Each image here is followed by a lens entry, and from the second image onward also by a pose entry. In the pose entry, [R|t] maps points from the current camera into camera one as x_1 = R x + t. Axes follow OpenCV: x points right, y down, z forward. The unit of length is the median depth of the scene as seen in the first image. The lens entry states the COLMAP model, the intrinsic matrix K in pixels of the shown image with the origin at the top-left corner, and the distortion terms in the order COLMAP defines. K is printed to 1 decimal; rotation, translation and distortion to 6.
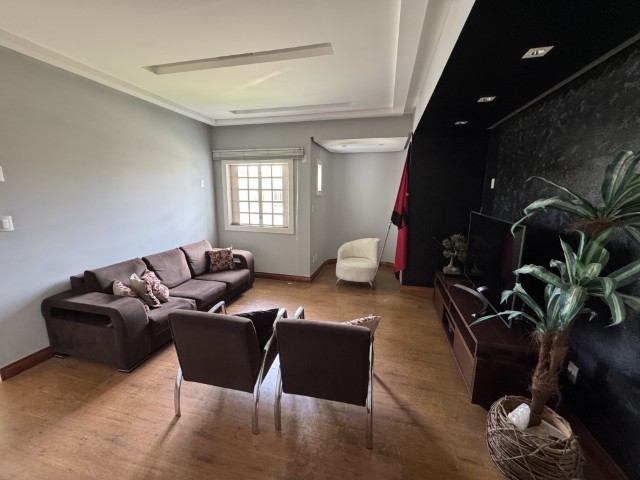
lens RADIAL K [[256.7, 0, 319.6], [0, 256.7, 239.1], [0, 0, 1]] dist [-0.000463, 0.000073]
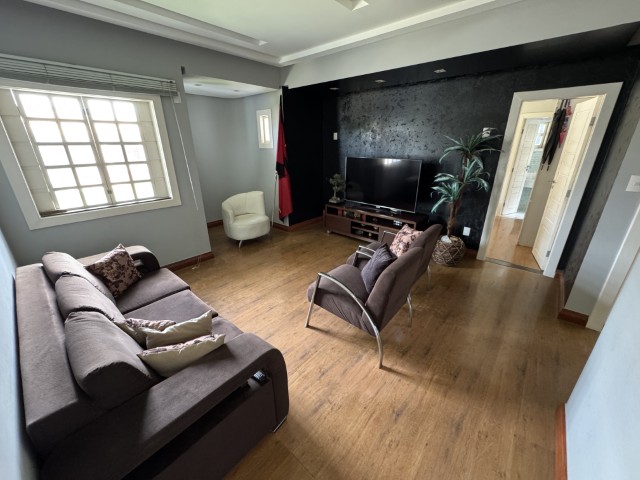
lens RADIAL K [[256.7, 0, 318.5], [0, 256.7, 239.0], [0, 0, 1]] dist [-0.000463, 0.000073]
pose [[0.454672, -0.325986, 0.828859, -0.605979], [0.171641, 0.945238, 0.277604, -0.068279], [-0.873964, 0.016048, 0.485726, 0.306928]]
